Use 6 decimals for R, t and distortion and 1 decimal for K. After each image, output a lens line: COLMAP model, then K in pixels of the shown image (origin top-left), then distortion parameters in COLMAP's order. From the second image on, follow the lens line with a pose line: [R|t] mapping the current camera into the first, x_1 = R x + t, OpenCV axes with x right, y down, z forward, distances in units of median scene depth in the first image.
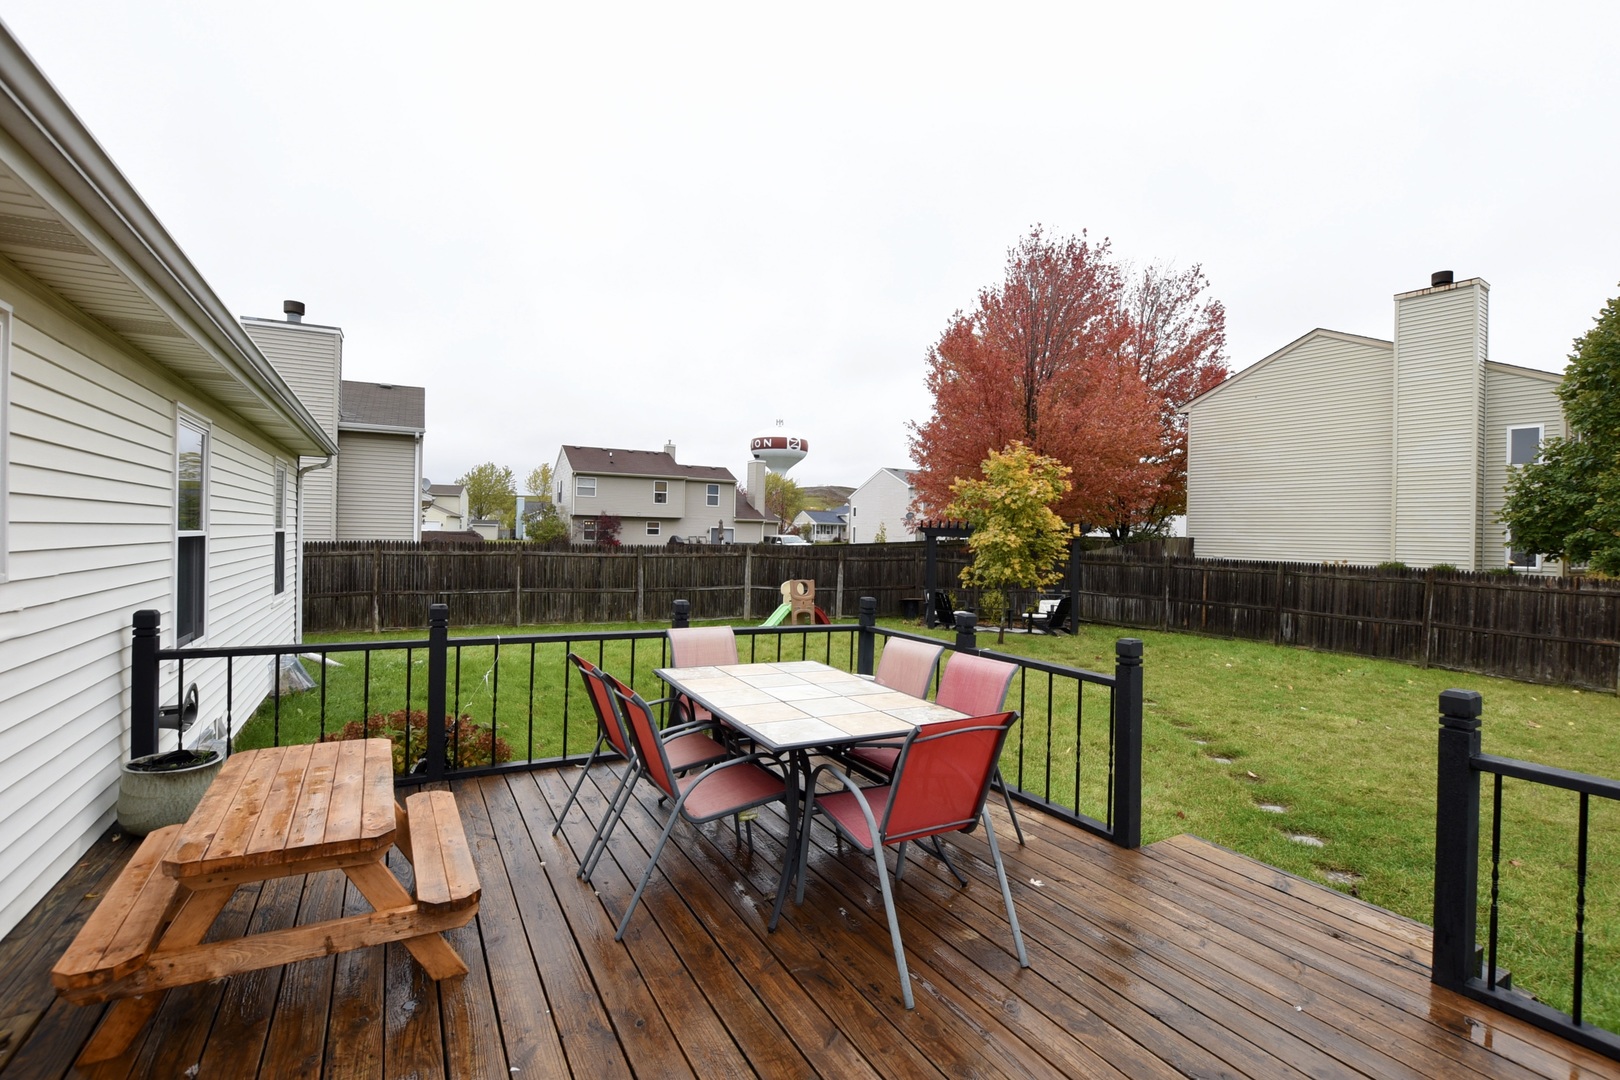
lens RADIAL K [[758.6, 0, 810.0], [0, 758.6, 540.0], [0, 0, 1]] dist [-0.025903, 0.000932]
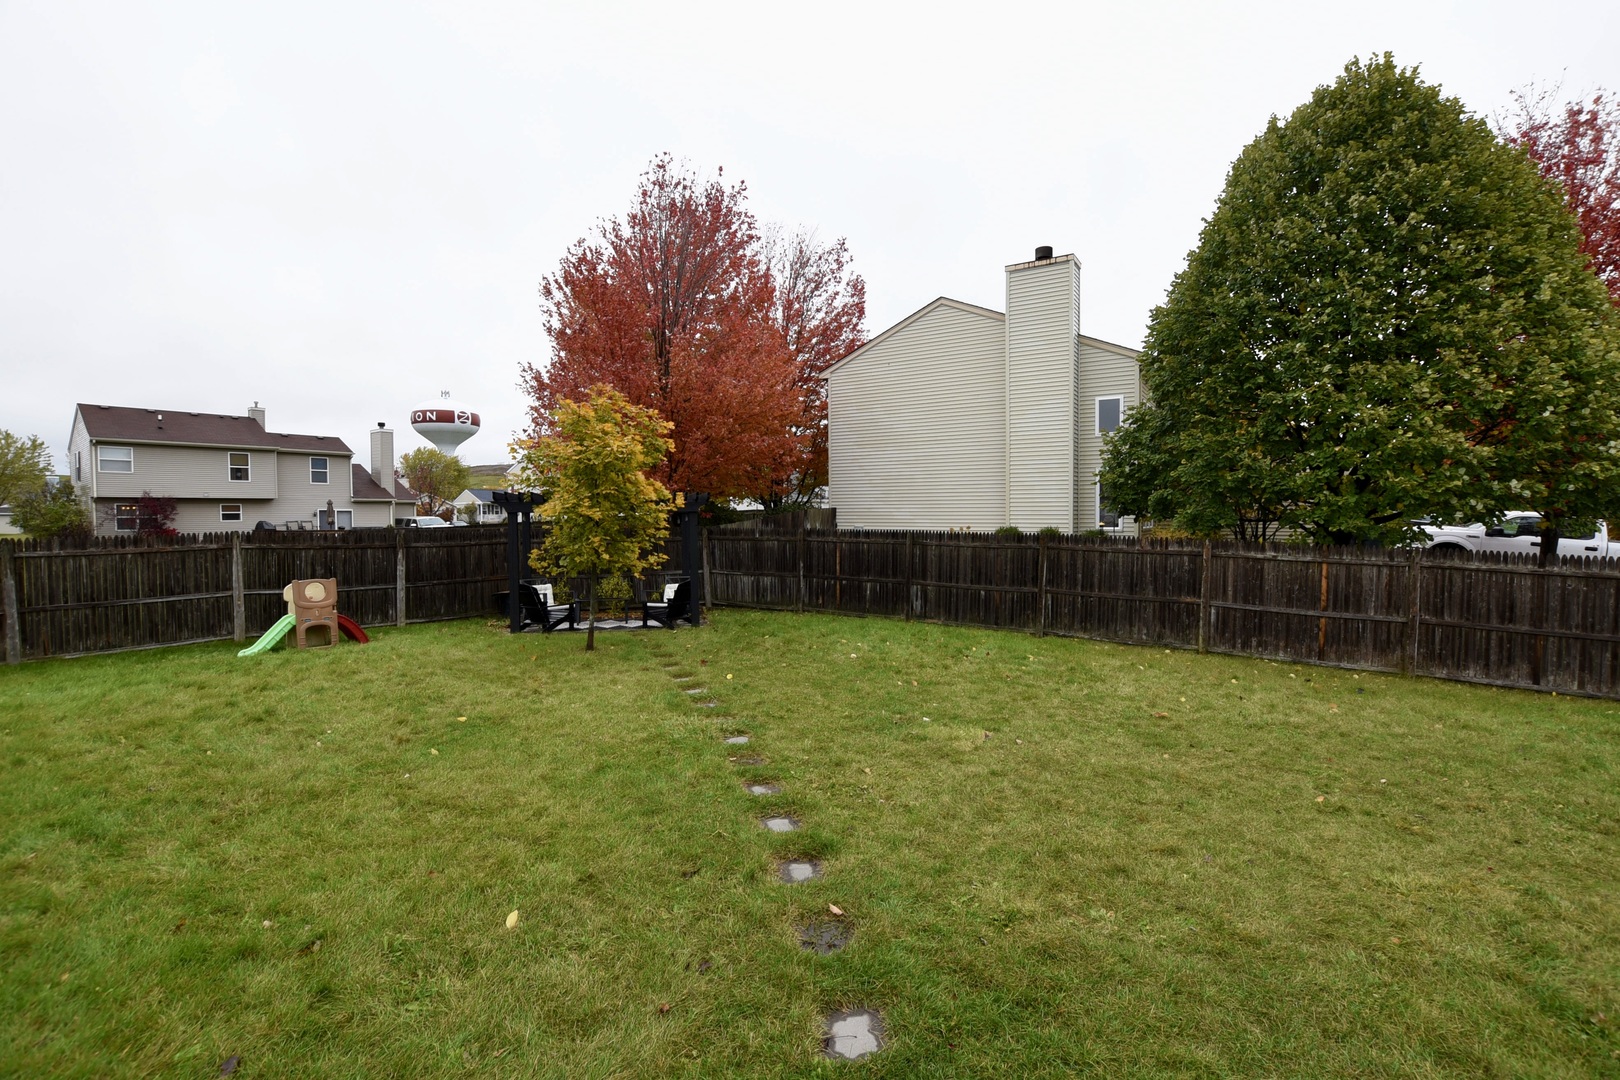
lens RADIAL K [[758.6, 0, 810.0], [0, 758.6, 540.0], [0, 0, 1]] dist [-0.025903, 0.000932]
pose [[0.915308, -0.038314, 0.400927, 0.119631], [0.026063, 0.999013, 0.035969, 0.003242], [-0.401909, -0.022474, 0.915404, 0.165418]]
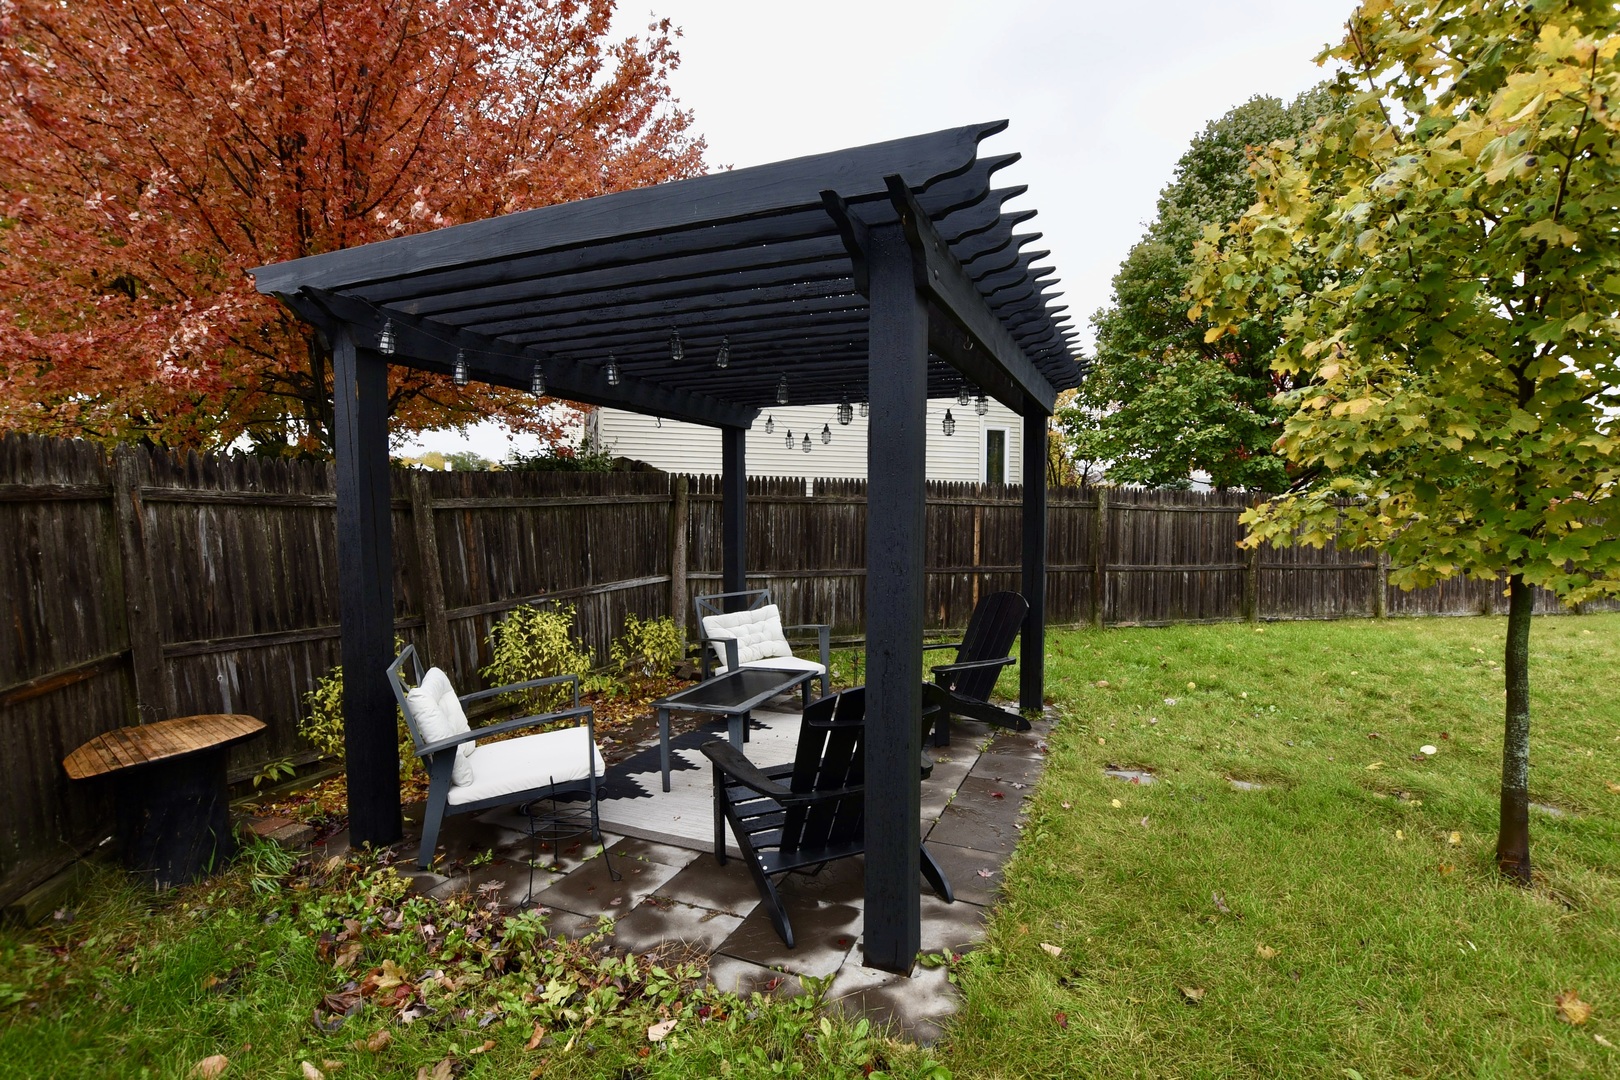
lens RADIAL K [[758.6, 0, 810.0], [0, 758.6, 540.0], [0, 0, 1]] dist [-0.025903, 0.000932]
pose [[0.196980, -0.056947, 0.978752, -0.002289], [0.001699, 0.998330, 0.057744, 0.031486], [-0.980406, -0.009711, 0.196748, 0.959379]]
